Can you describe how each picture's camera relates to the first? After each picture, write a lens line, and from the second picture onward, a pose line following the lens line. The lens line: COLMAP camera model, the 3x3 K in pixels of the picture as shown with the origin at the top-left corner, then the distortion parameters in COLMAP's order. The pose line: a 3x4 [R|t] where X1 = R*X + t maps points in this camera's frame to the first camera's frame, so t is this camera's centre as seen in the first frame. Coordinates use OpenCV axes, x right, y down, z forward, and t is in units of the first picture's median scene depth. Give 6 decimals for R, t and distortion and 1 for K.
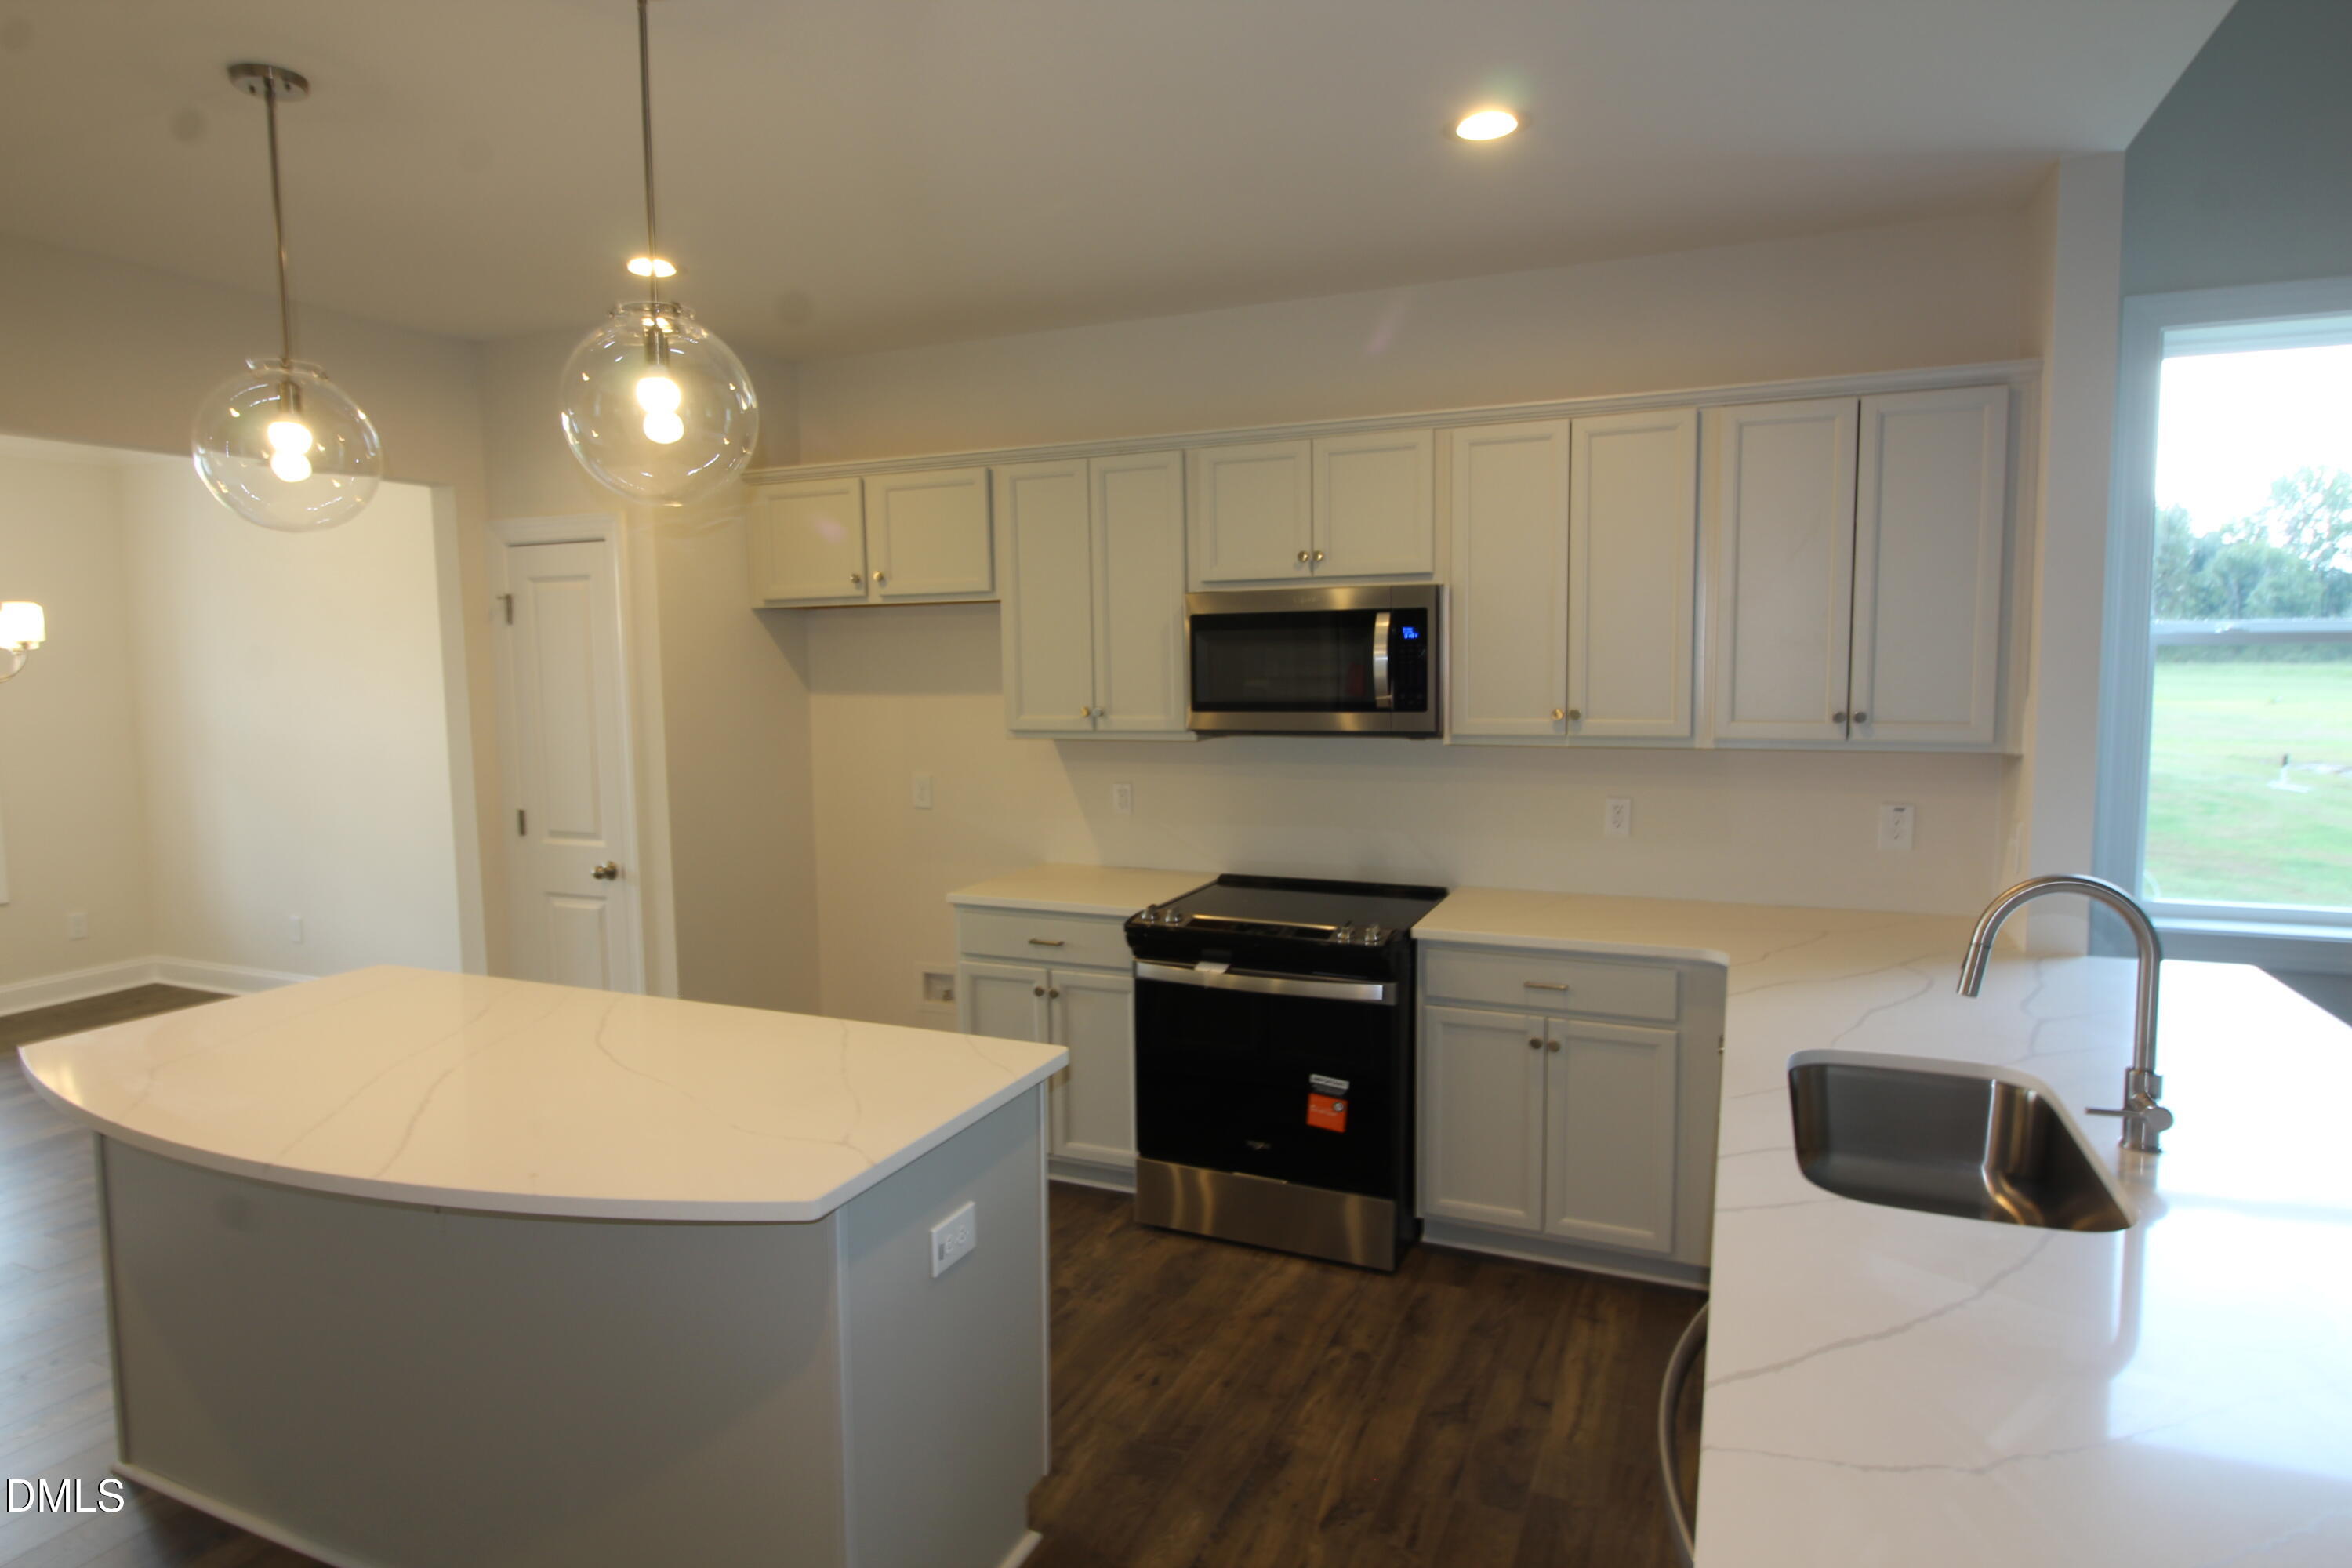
lens RADIAL K [[1325.1, 0, 1154.5], [0, 1325.1, 782.6], [0, 0, 1]] dist [-0.008969, -0.000337]
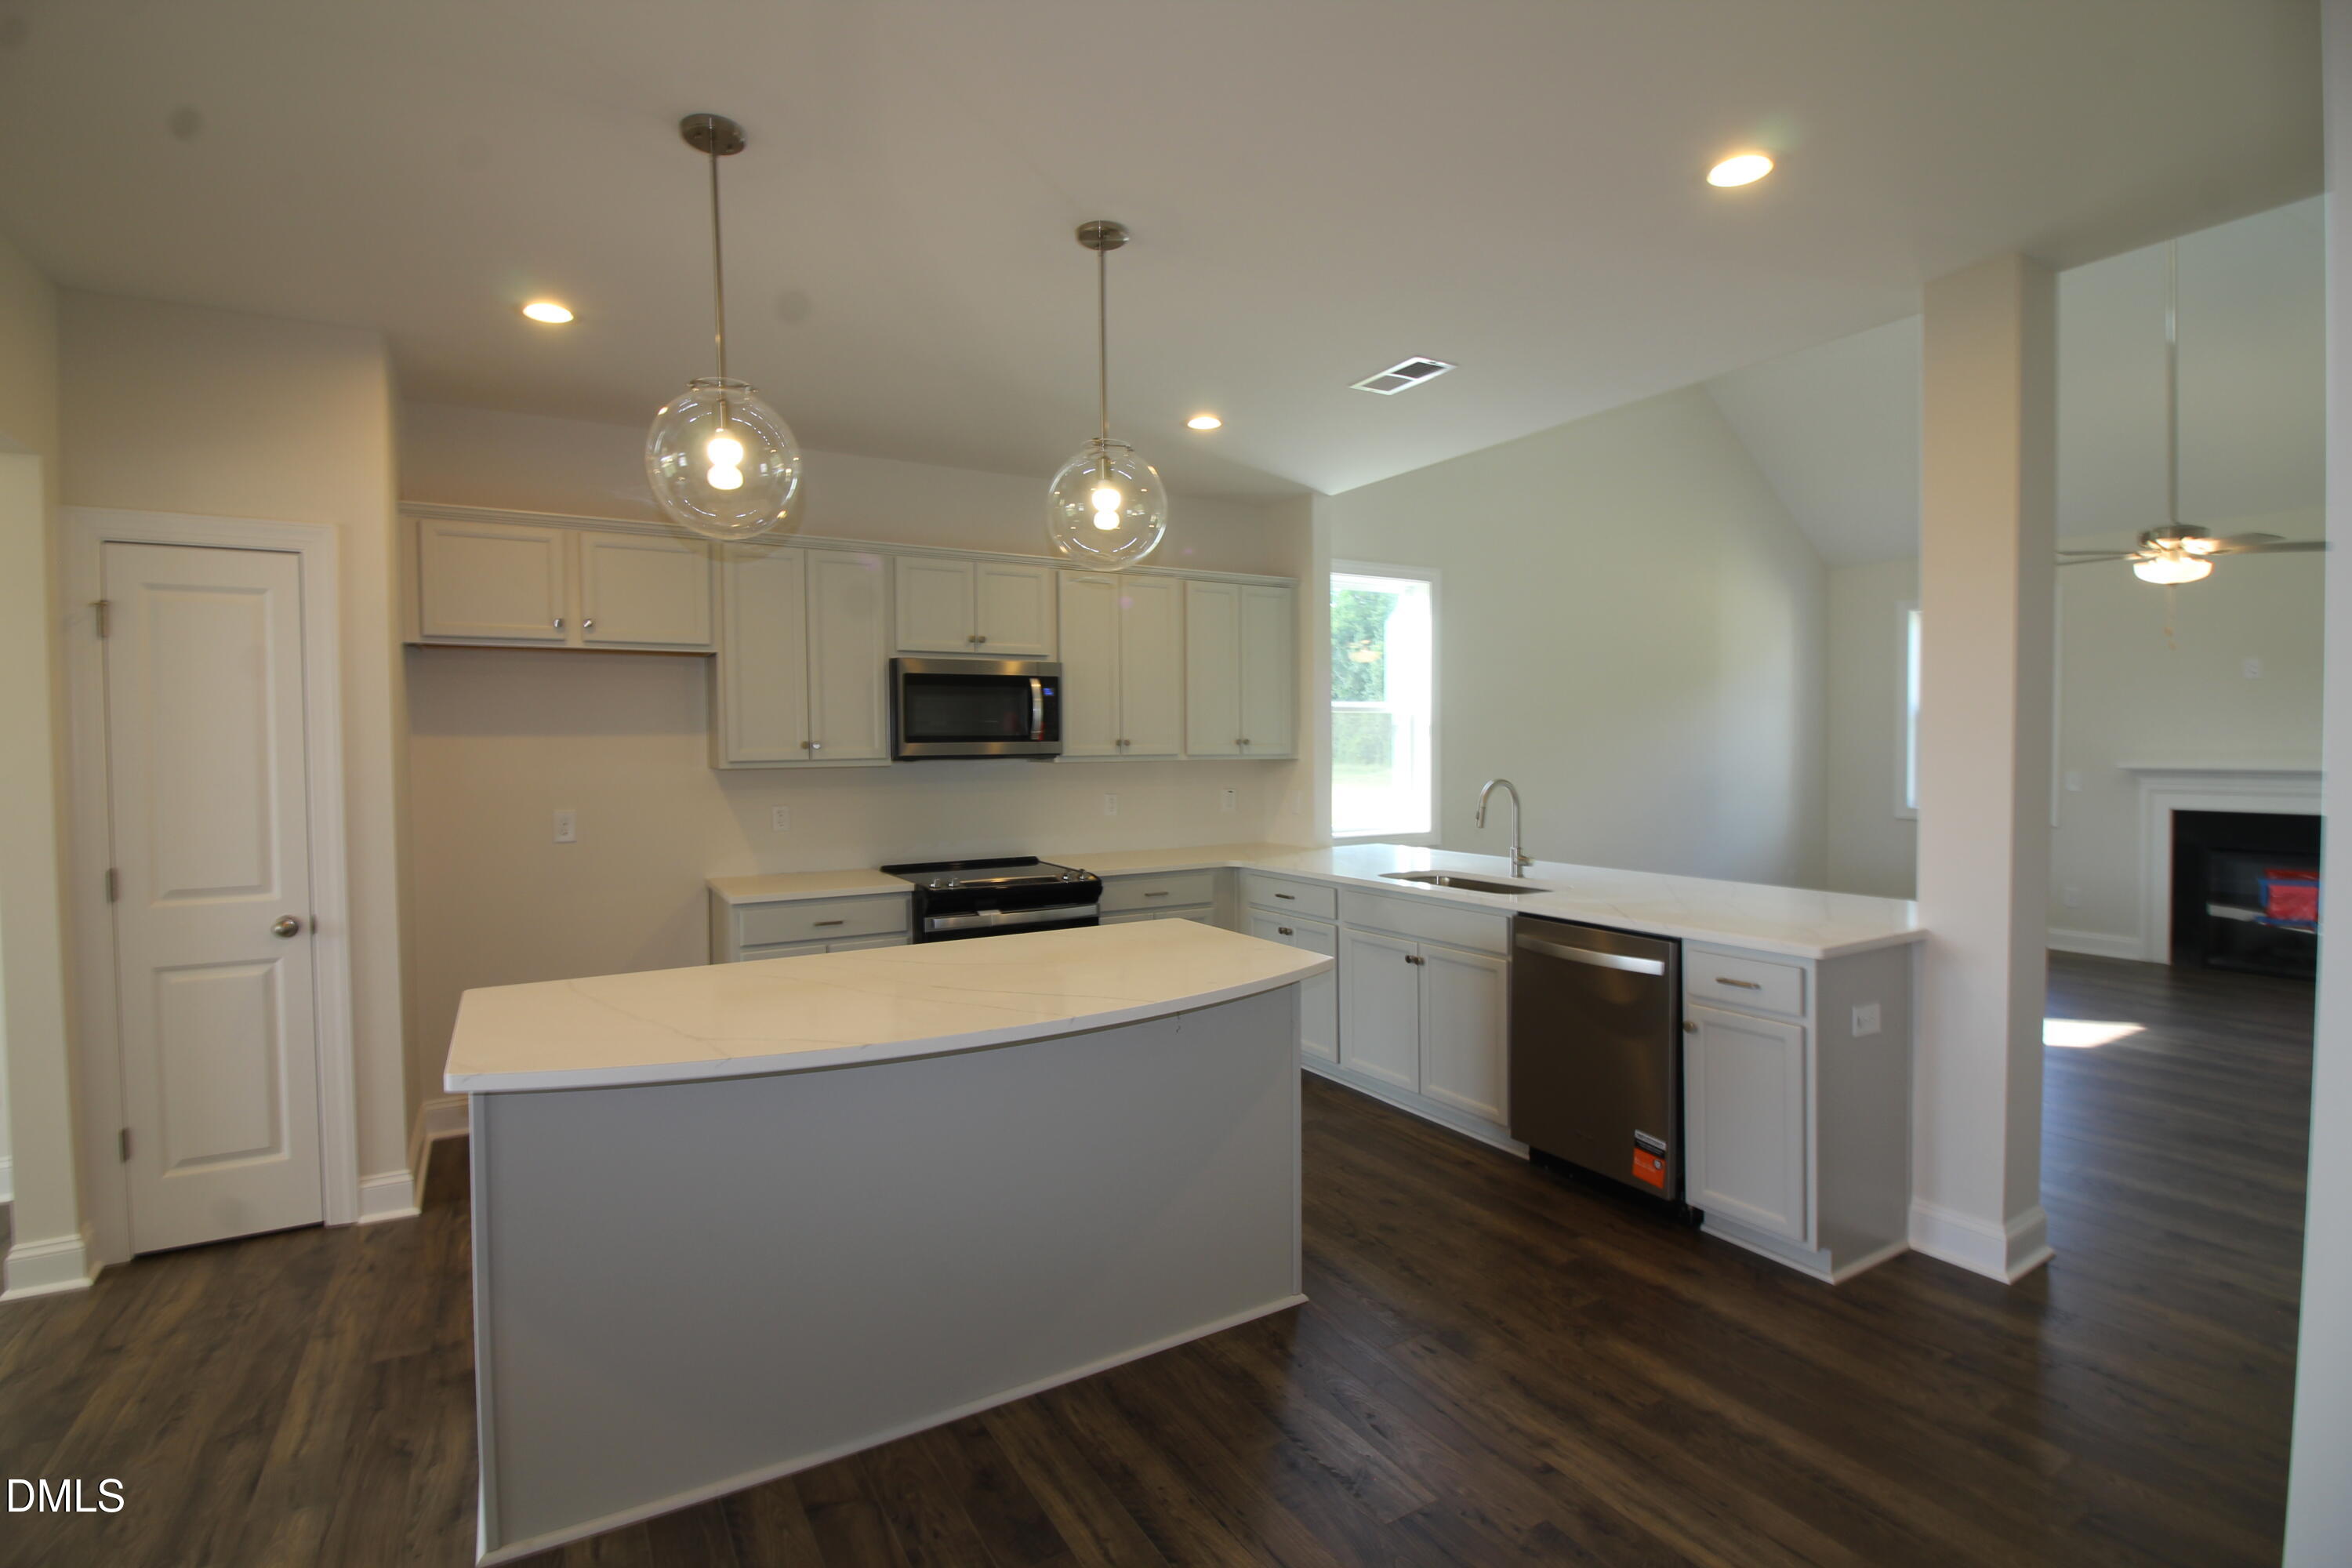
lens RADIAL K [[1090.9, 0, 1160.7], [0, 1090.9, 770.0], [0, 0, 1]] dist [-0.010867, -0.004020]
pose [[0.581286, -0.011532, 0.813618, -0.754627], [0.077564, 0.996132, -0.041297, 0.043607], [-0.809994, 0.087113, 0.579932, 0.124516]]
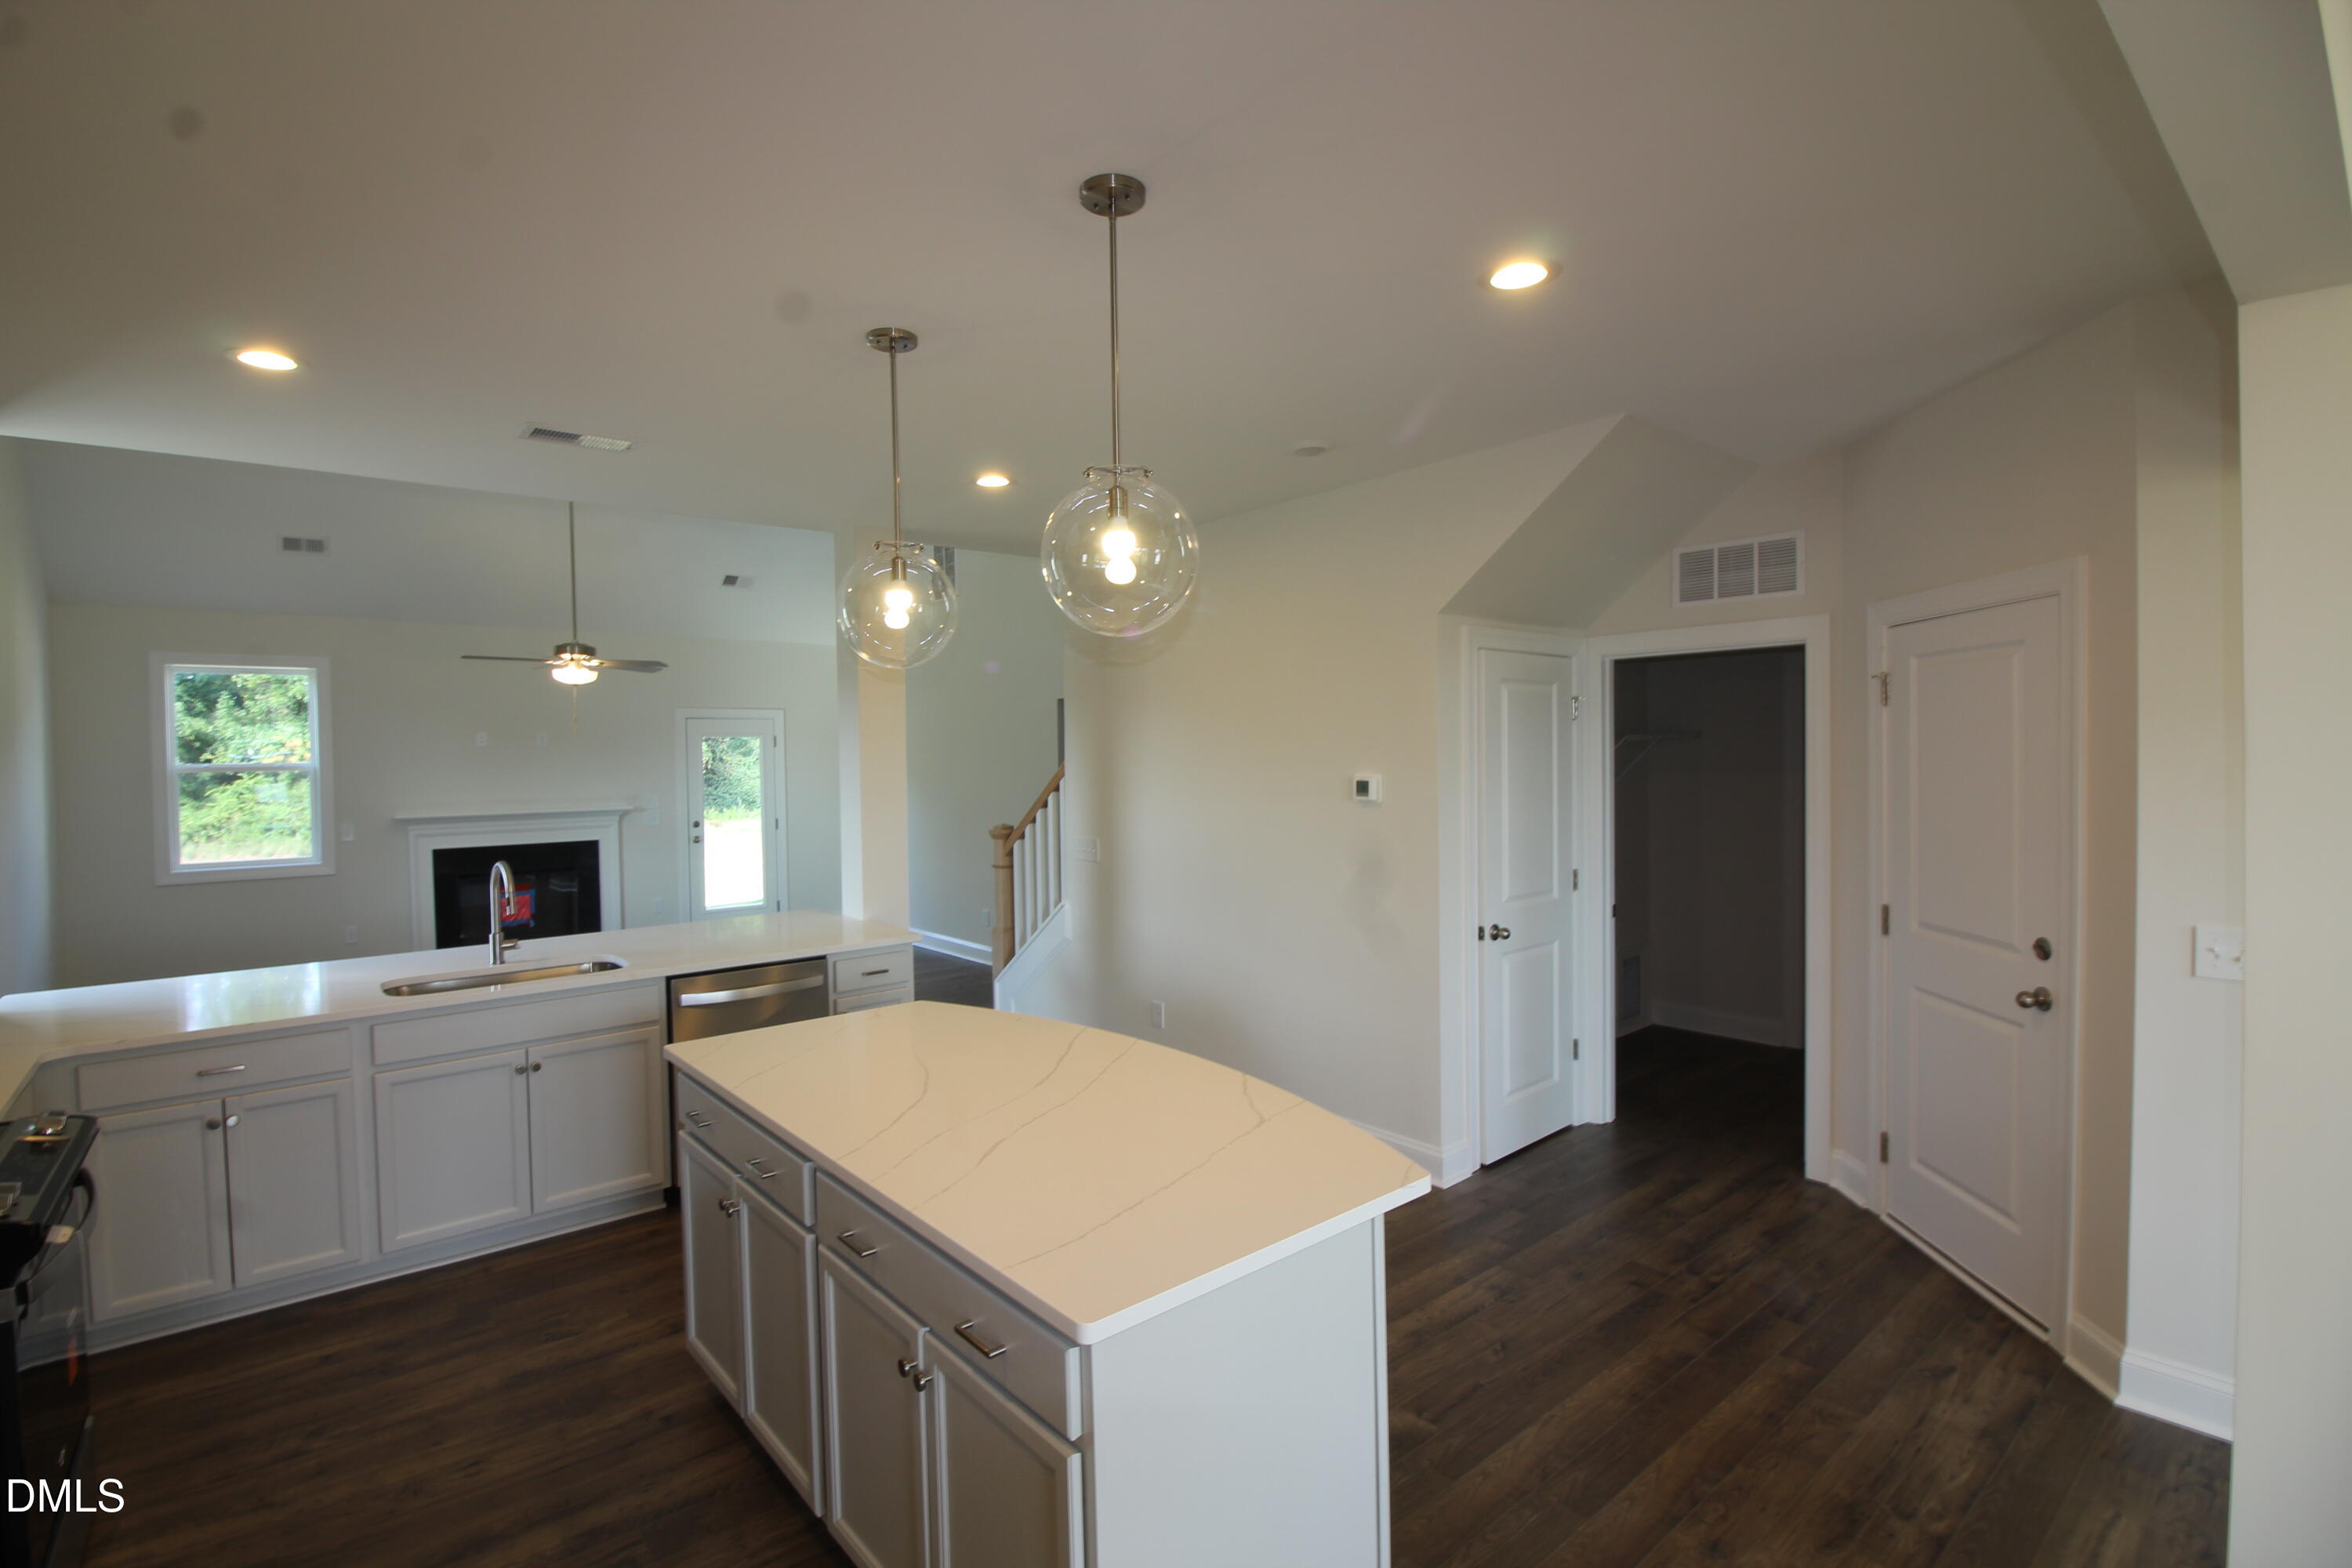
lens RADIAL K [[1090.9, 0, 1145.9], [0, 1090.9, 771.5], [0, 0, 1]] dist [-0.010867, -0.004020]
pose [[-0.894543, 0.020369, 0.446518, -0.663917], [0.070380, 0.992919, 0.095704, -0.105301], [-0.441407, 0.117037, -0.889642, 1.114146]]
